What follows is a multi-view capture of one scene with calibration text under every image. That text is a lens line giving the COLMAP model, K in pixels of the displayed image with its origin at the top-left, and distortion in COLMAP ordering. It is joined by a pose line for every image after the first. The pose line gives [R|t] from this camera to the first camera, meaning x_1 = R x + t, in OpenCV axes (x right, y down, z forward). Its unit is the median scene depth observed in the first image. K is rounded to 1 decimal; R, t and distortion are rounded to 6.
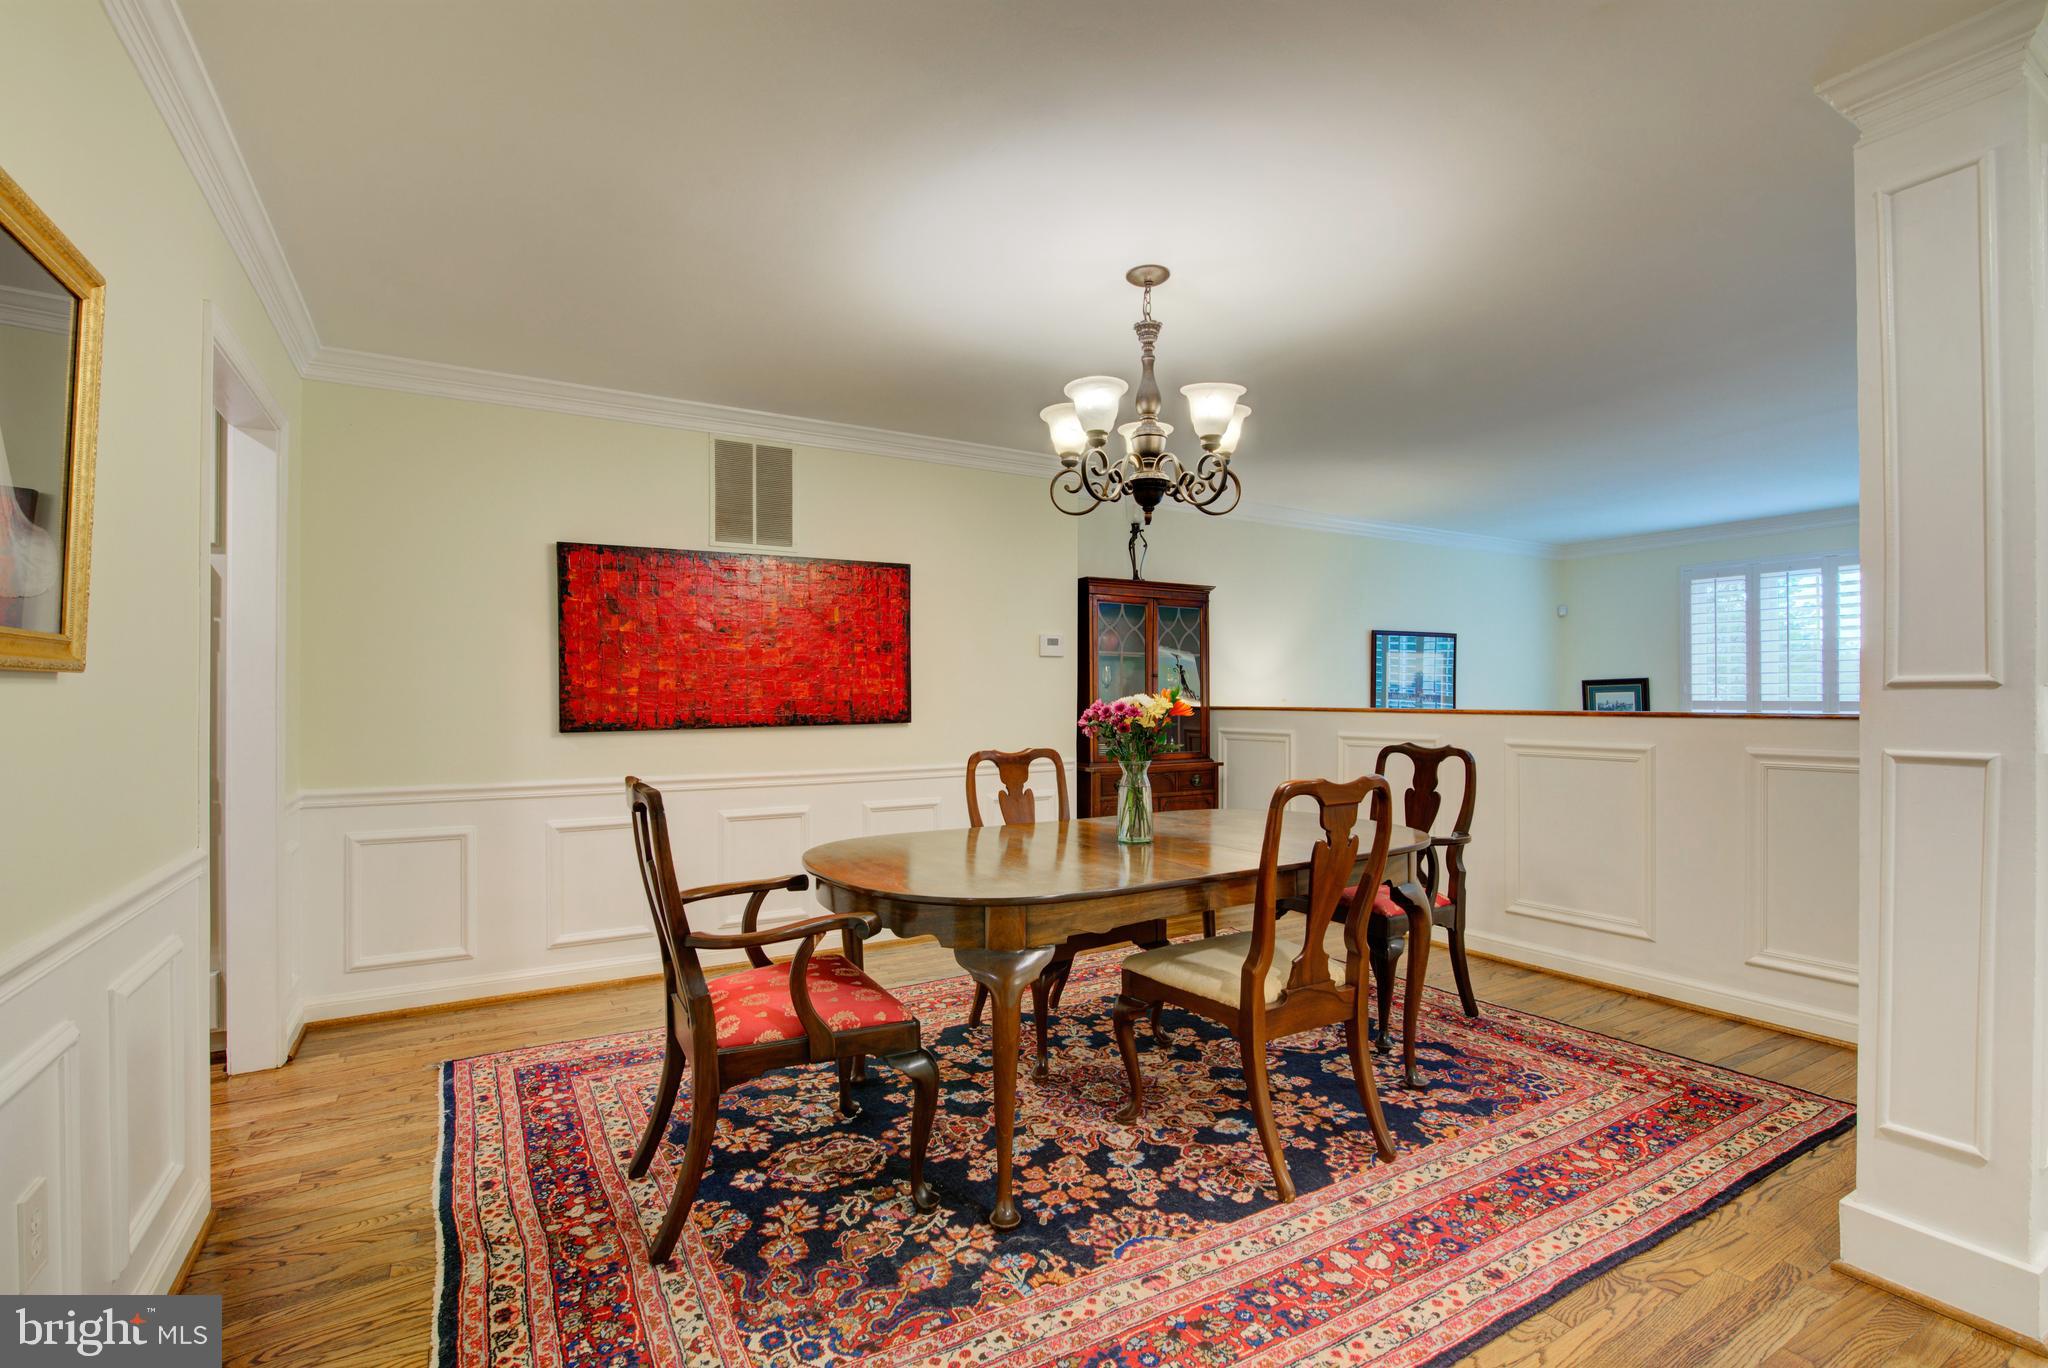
lens RADIAL K [[932.7, 0, 1027.3], [0, 932.7, 693.9], [0, 0, 1]] dist [-0.021089, 0.002003]
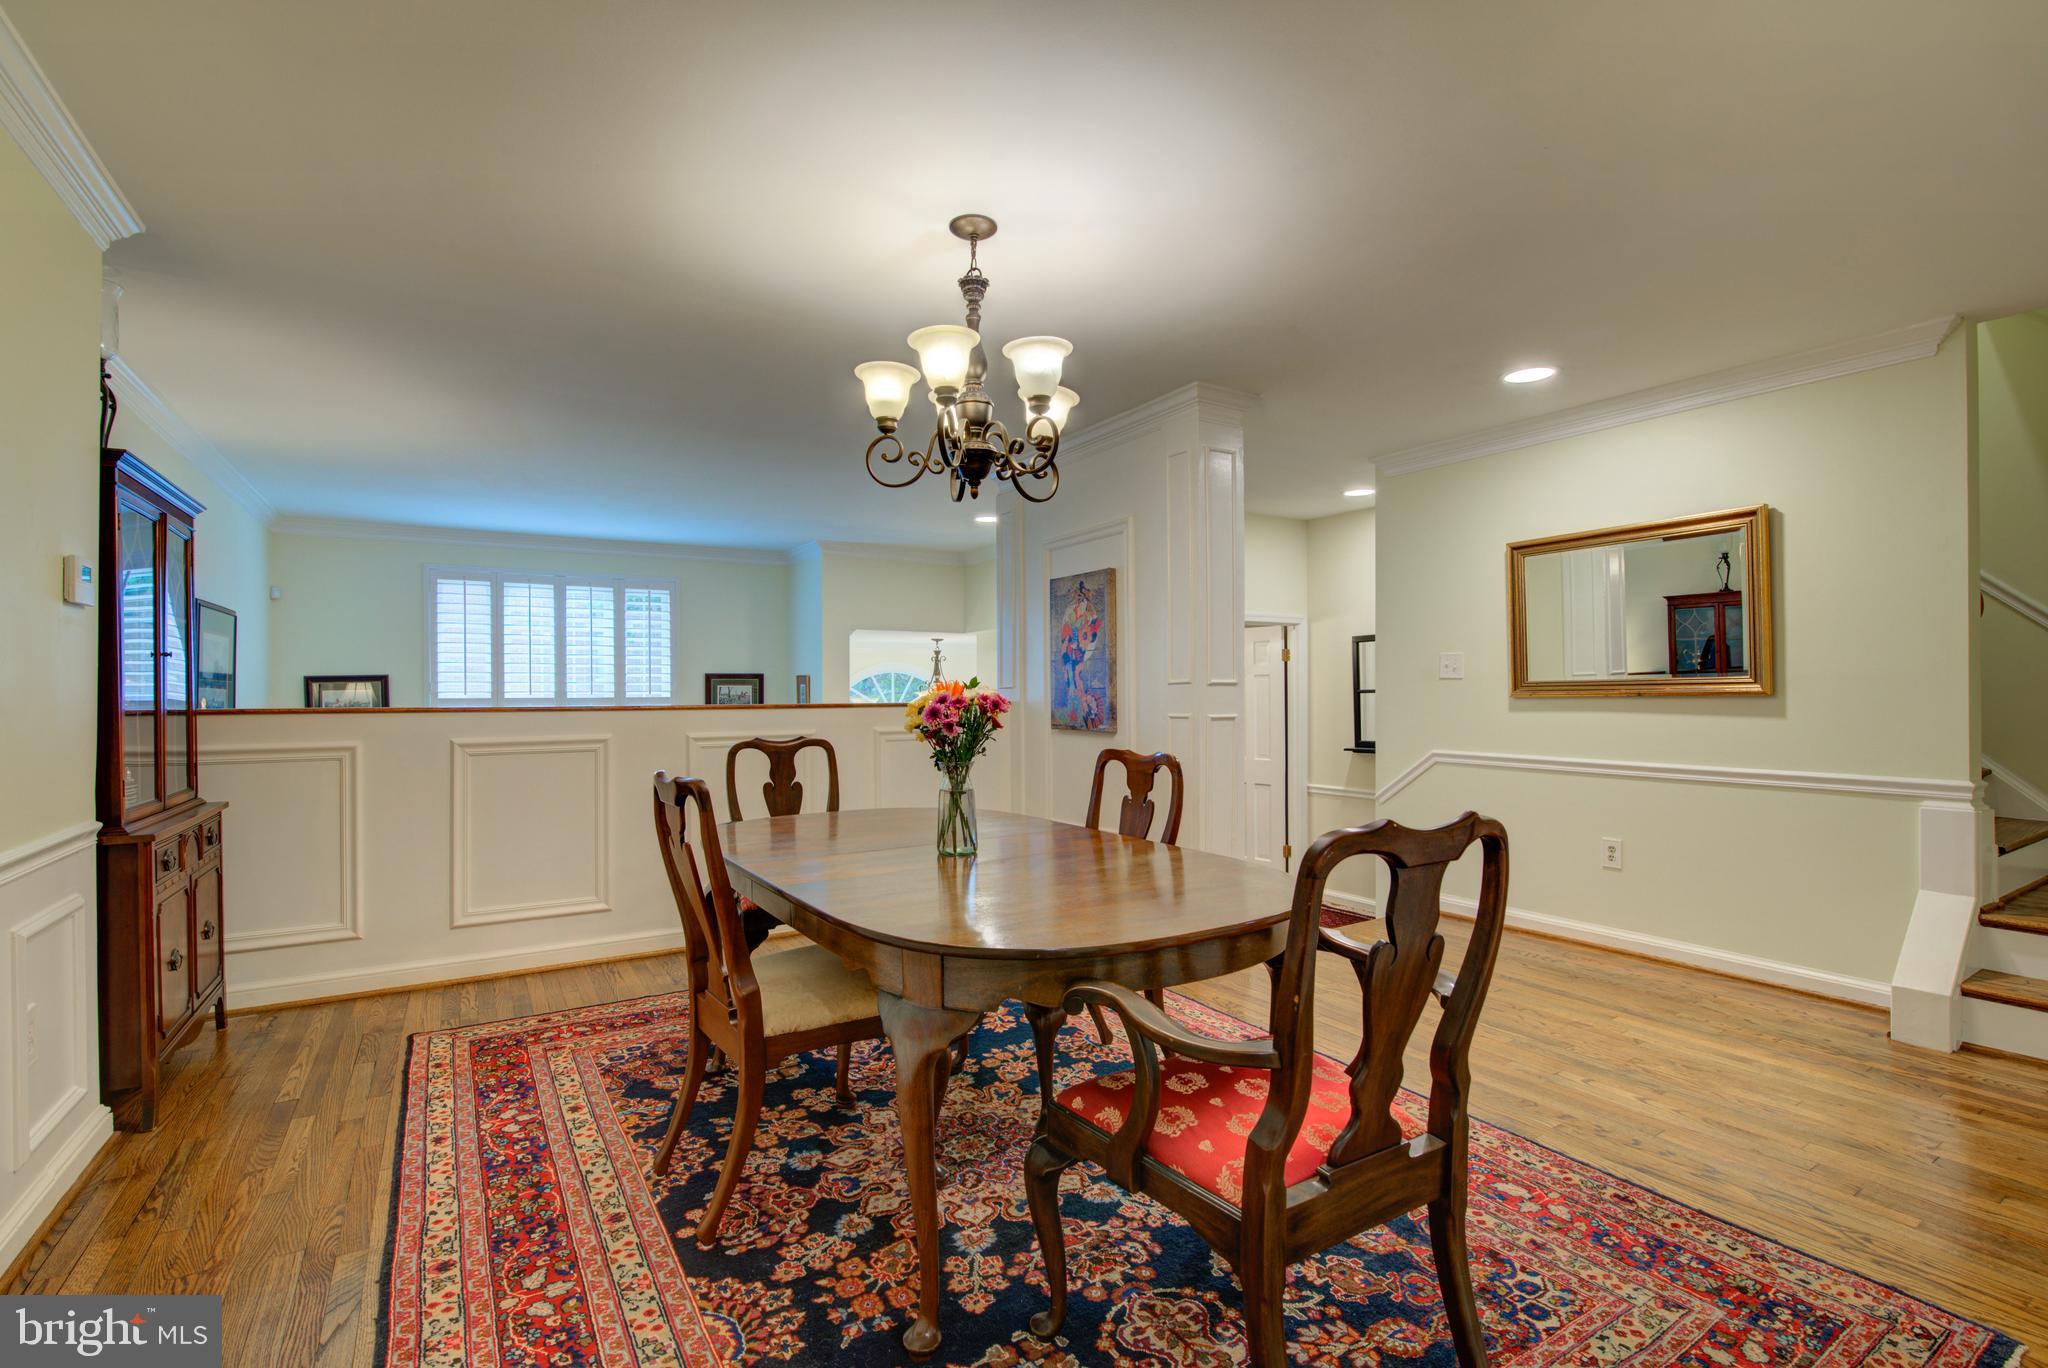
lens RADIAL K [[932.7, 0, 1027.3], [0, 932.7, 693.9], [0, 0, 1]] dist [-0.021089, 0.002003]
pose [[-0.021982, -0.000584, 0.999758, -0.850606], [0.001813, 0.999998, 0.000624, 0.008508], [-0.999757, 0.001827, -0.021981, 1.051446]]
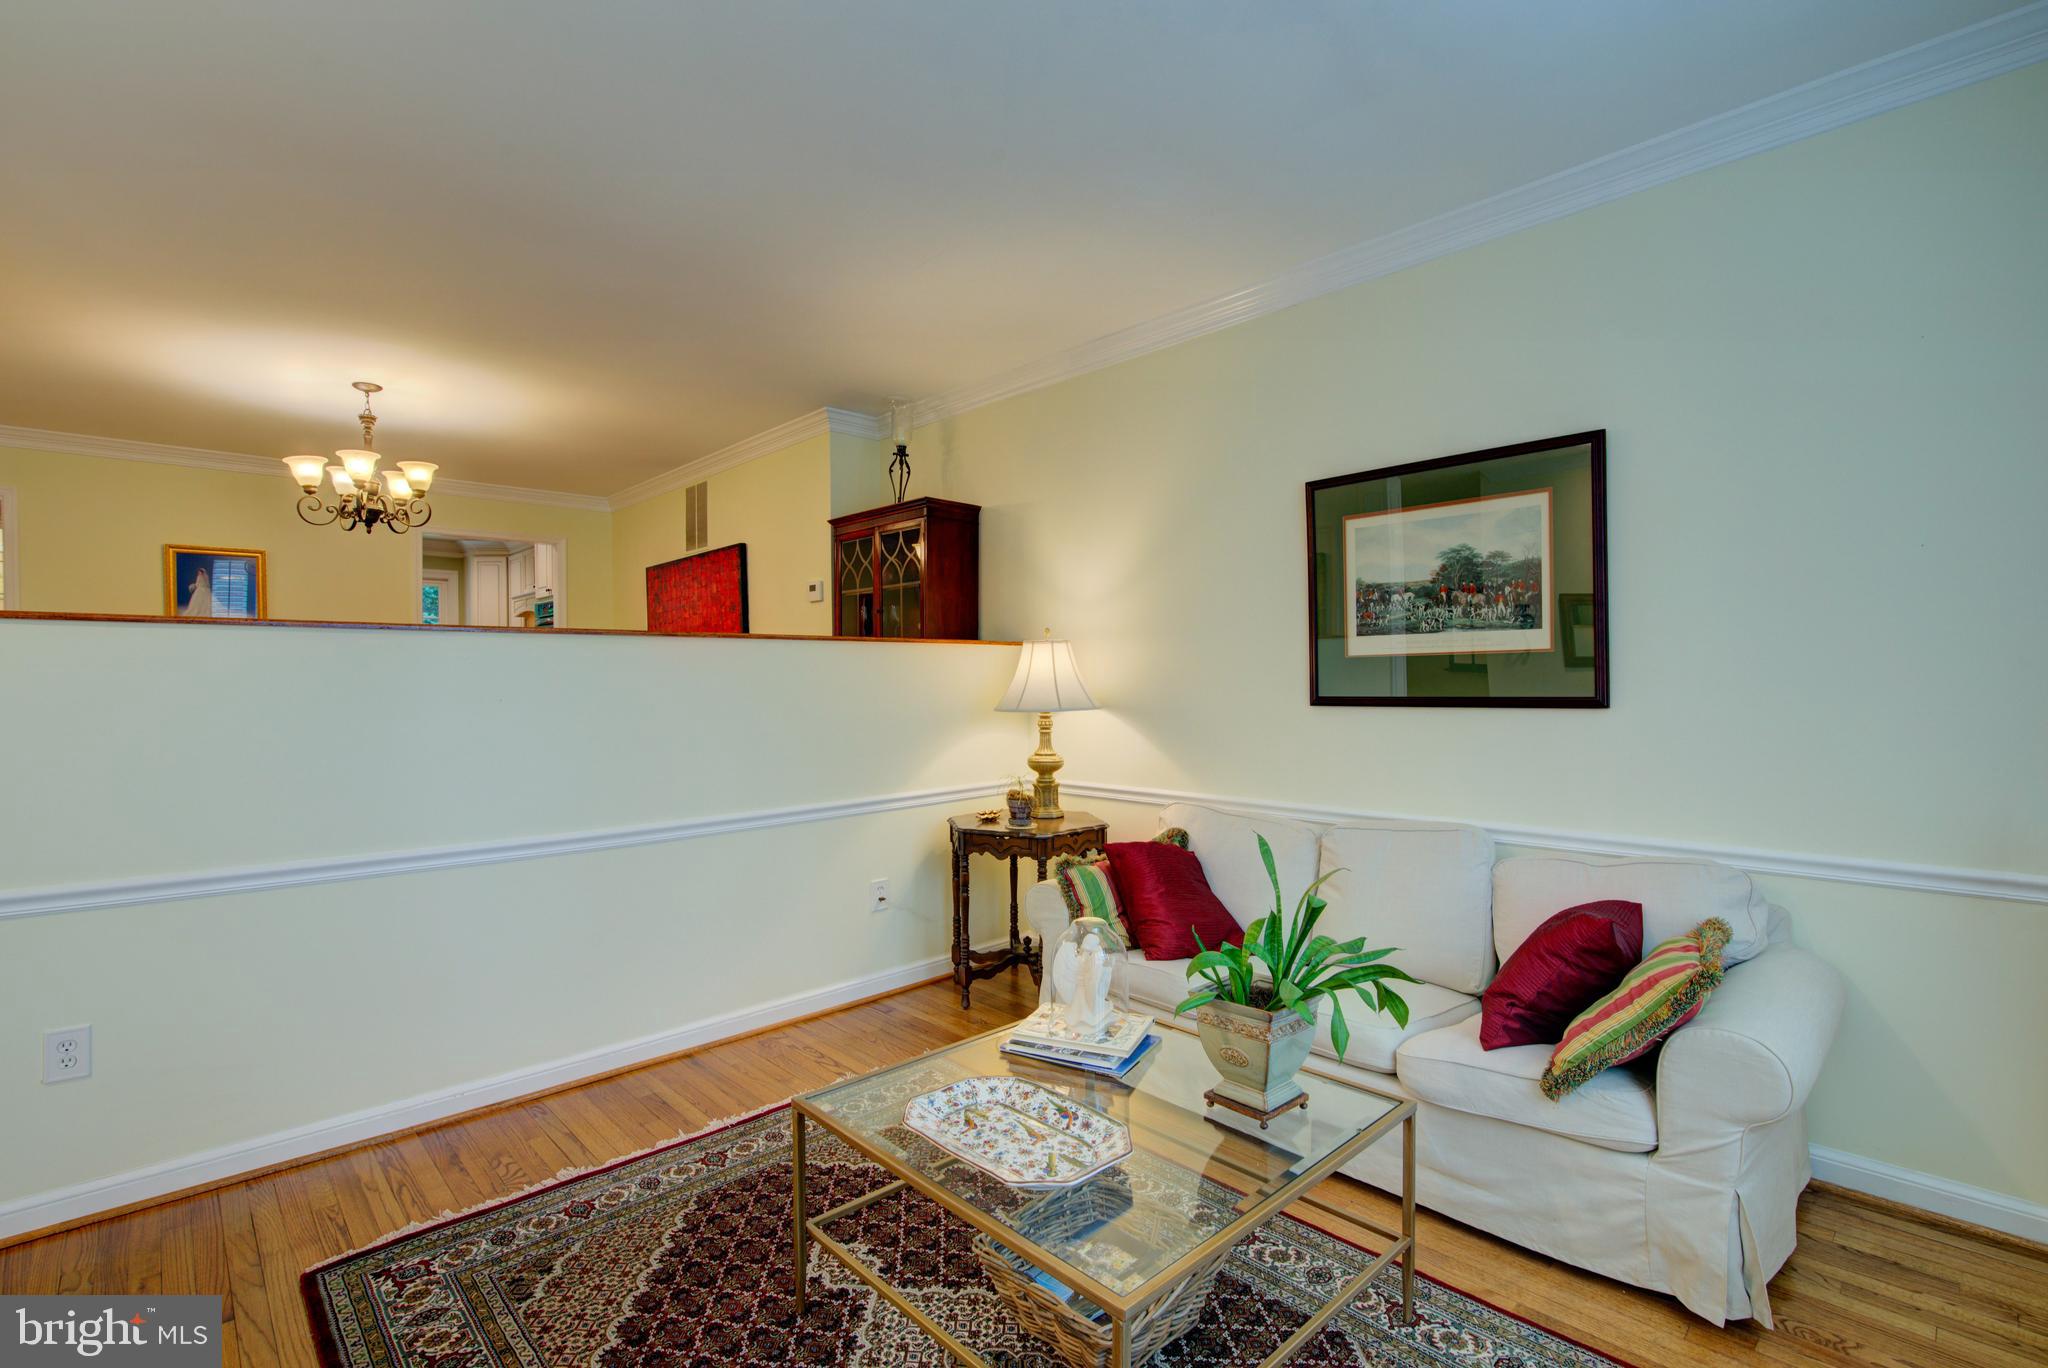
lens RADIAL K [[932.7, 0, 1027.3], [0, 932.7, 693.9], [0, 0, 1]] dist [-0.021089, 0.002003]
pose [[0.226818, 0.008702, -0.973898, 2.200575], [0.002927, 0.999949, 0.009616, 0.110697], [0.973933, -0.005032, 0.226781, 1.932327]]
